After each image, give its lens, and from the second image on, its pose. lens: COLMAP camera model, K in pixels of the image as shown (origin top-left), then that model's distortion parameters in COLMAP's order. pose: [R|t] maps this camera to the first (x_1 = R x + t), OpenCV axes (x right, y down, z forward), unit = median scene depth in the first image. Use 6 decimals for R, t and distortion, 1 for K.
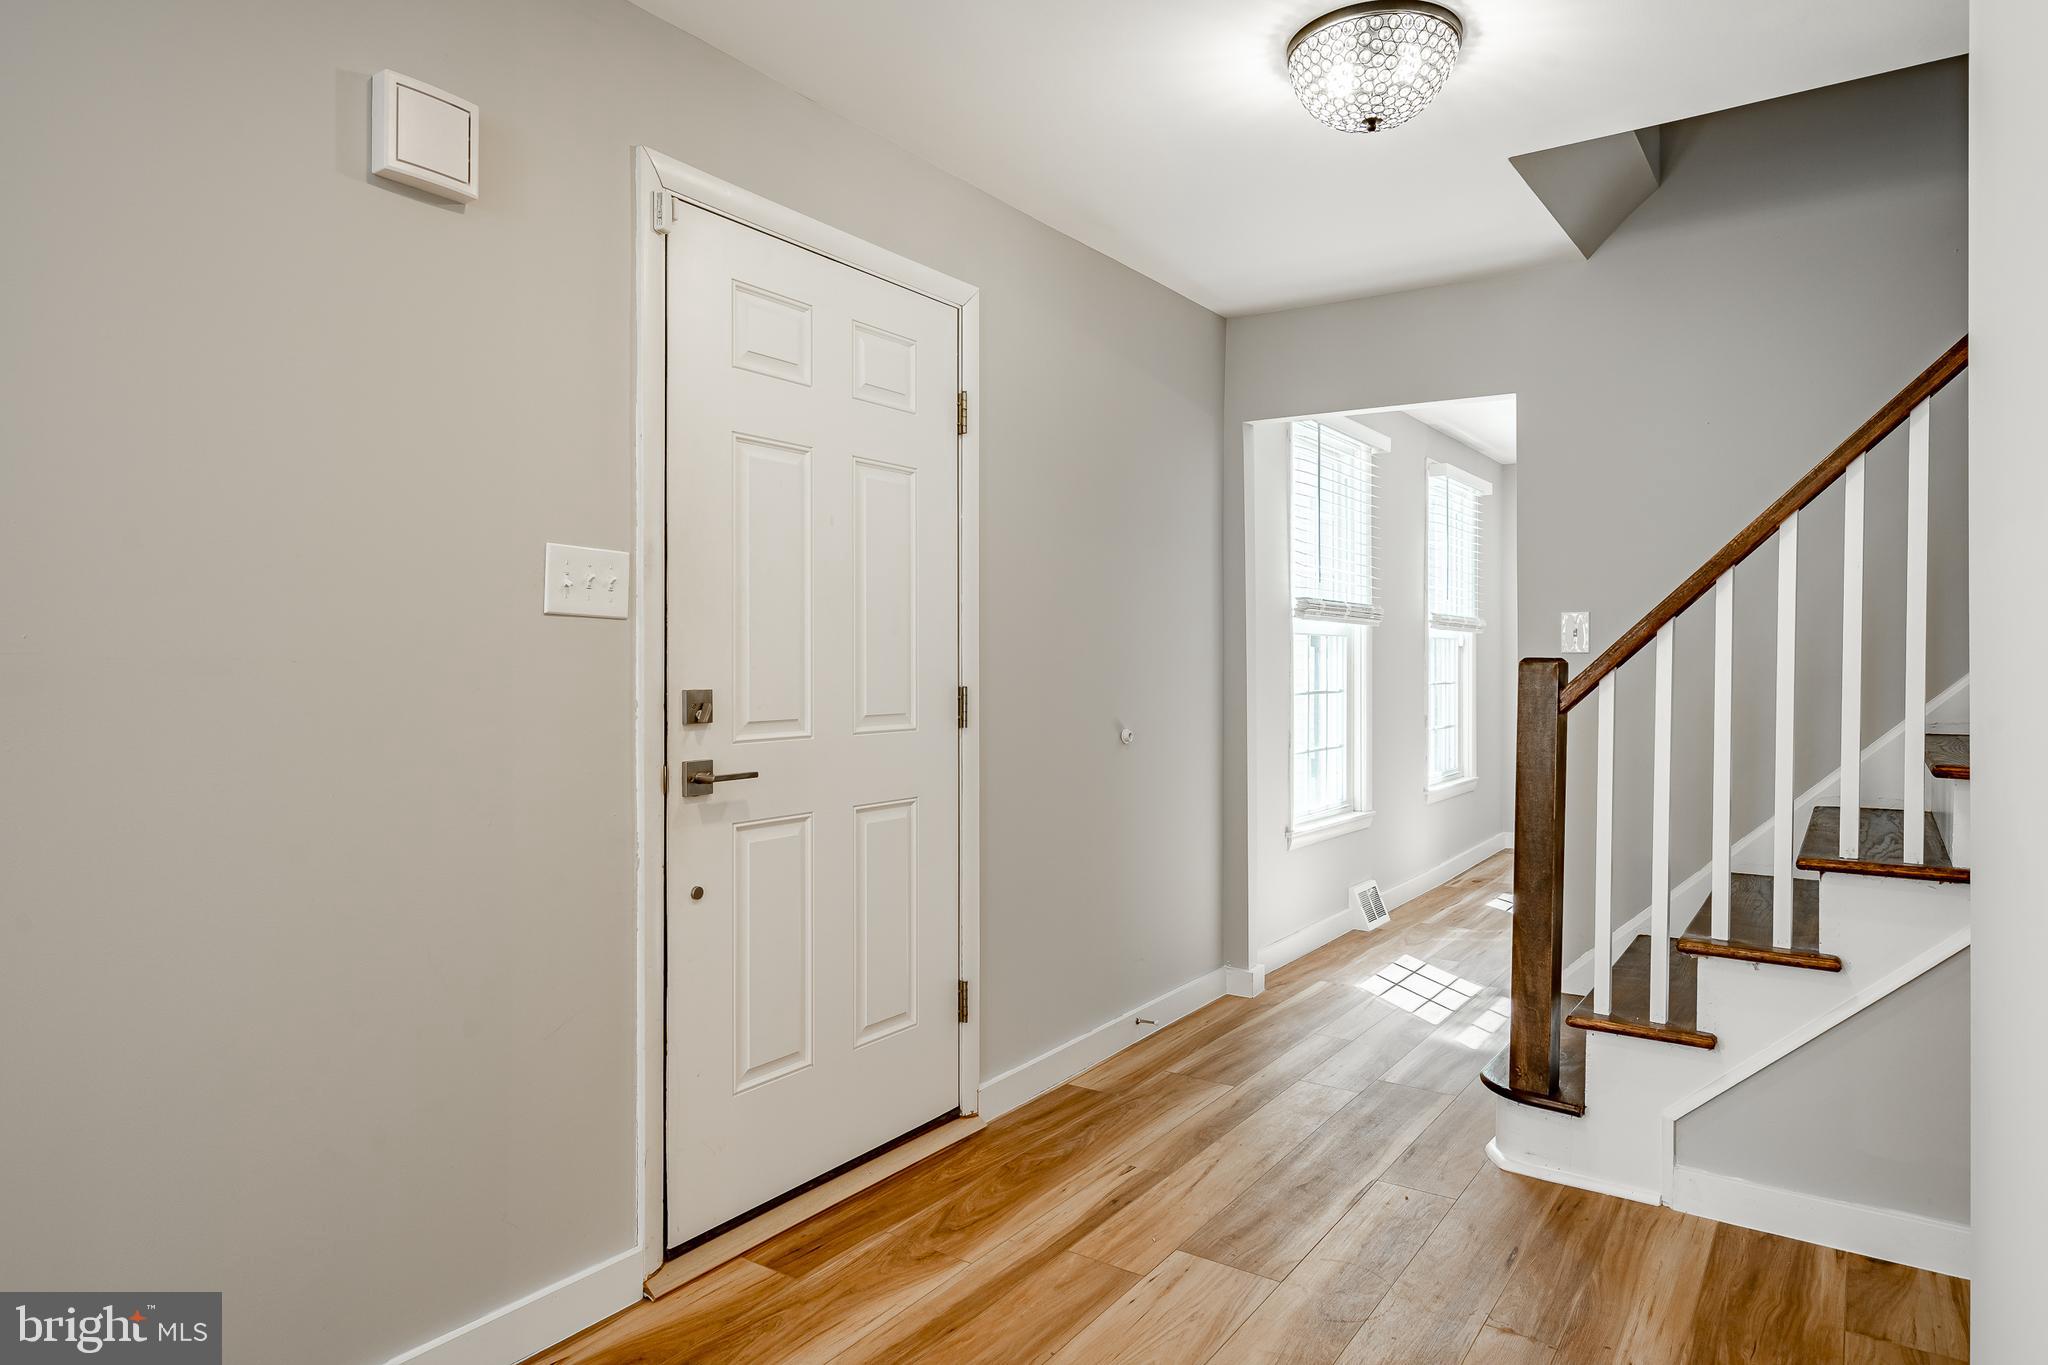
lens RADIAL K [[1246.8, 0, 1034.0], [0, 1246.8, 678.0], [0, 0, 1]] dist [0.008018, 0.001789]
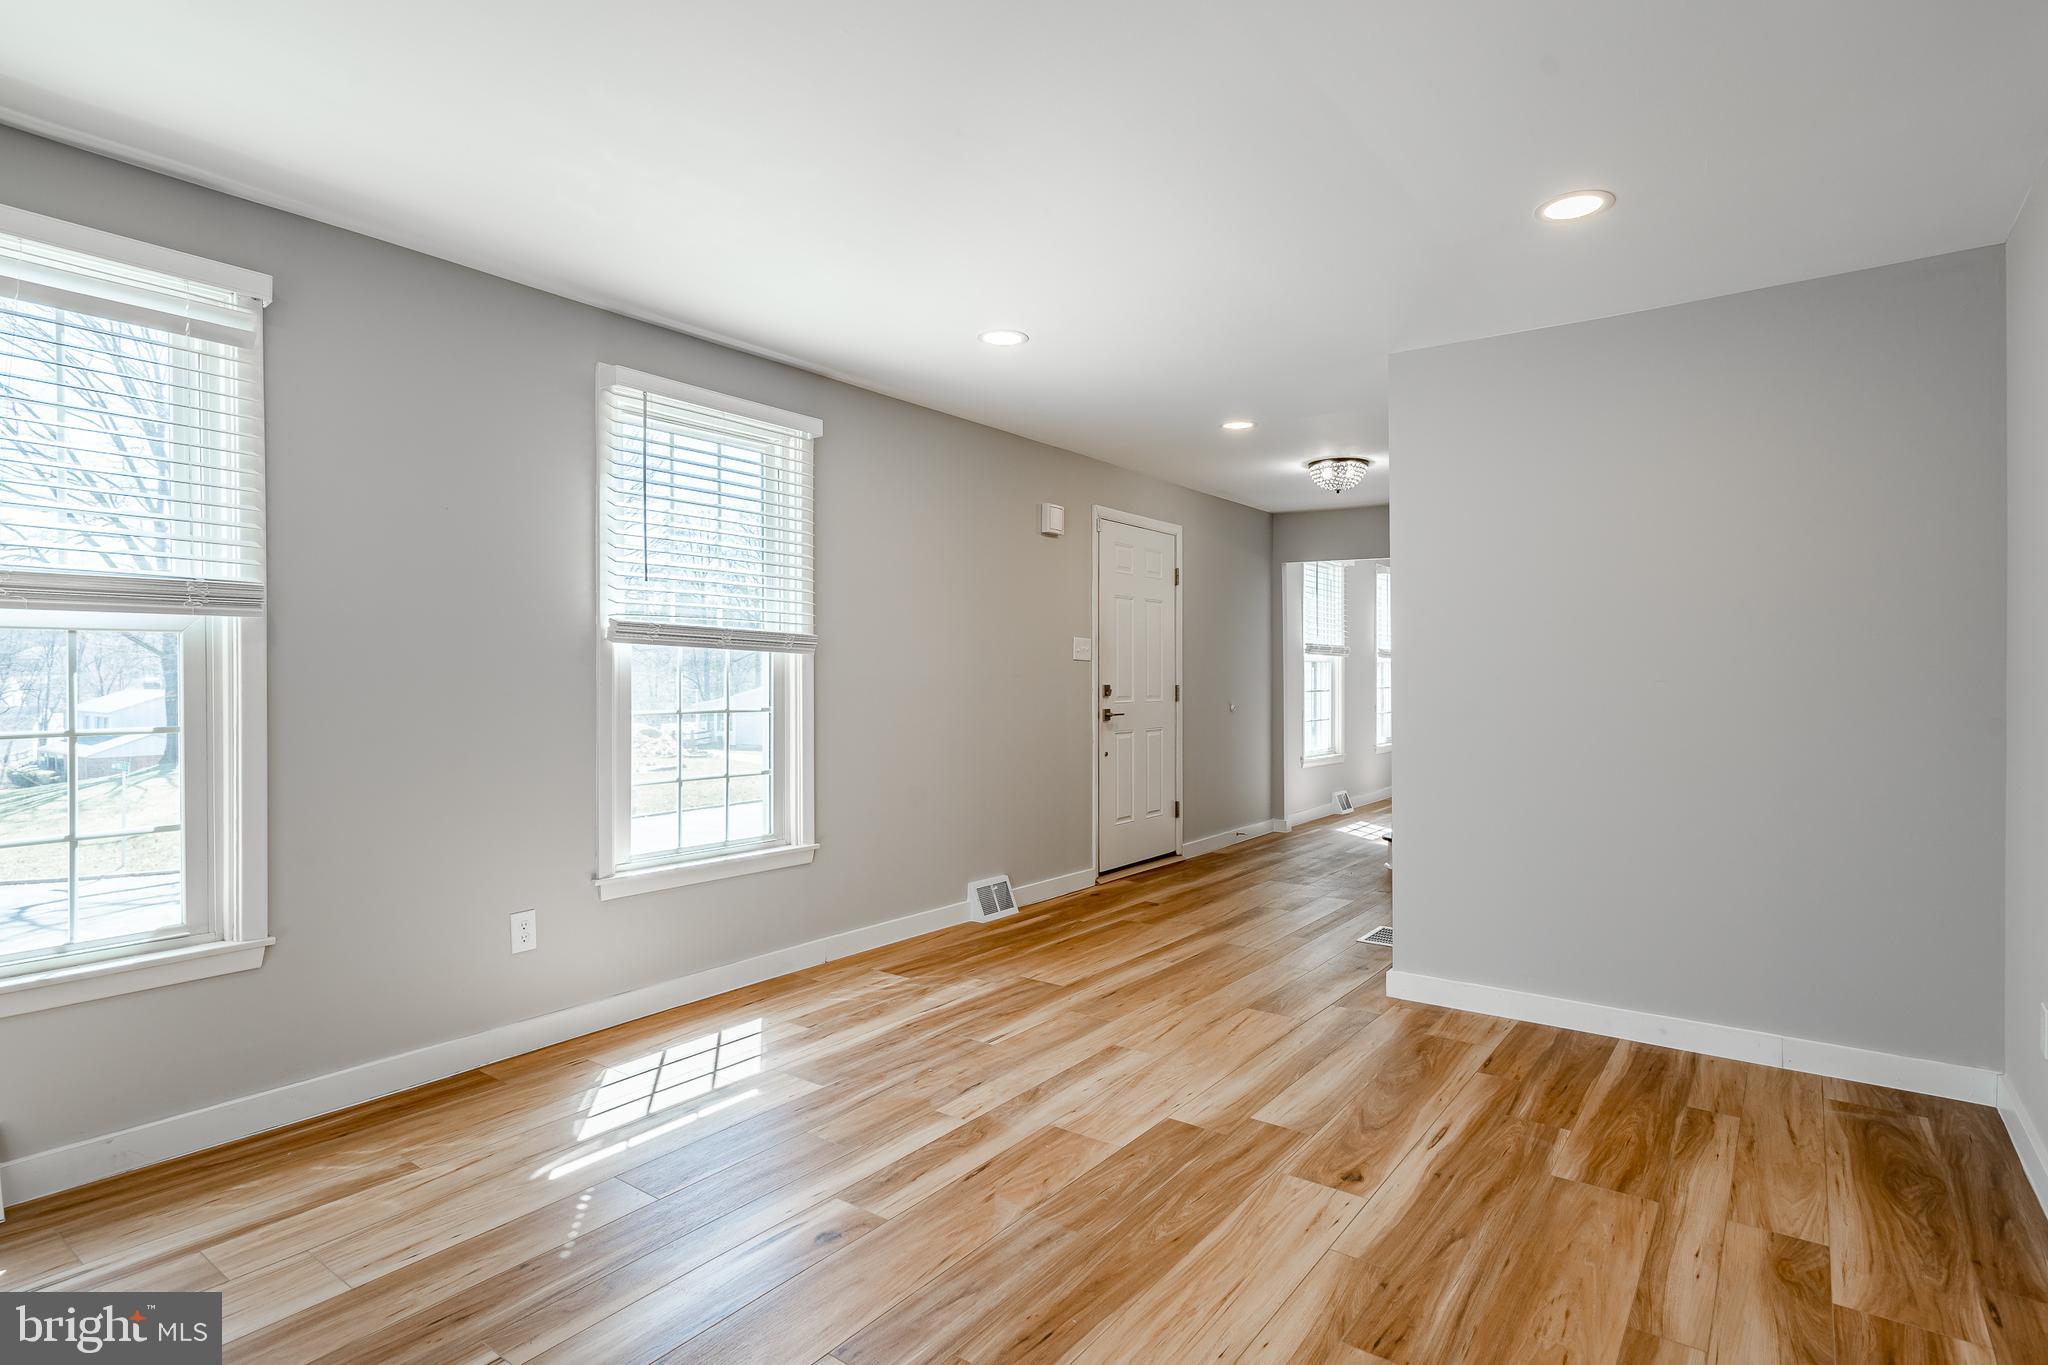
lens RADIAL K [[1028.6, 0, 1013.3], [0, 1028.6, 689.0], [0, 0, 1]] dist [-0.002285, -0.000067]
pose [[0.998527, -0.001049, -0.054242, -0.196180], [0.000987, 0.999999, -0.001177, 0.012281], [0.054244, 0.001122, 0.998527, -0.783504]]
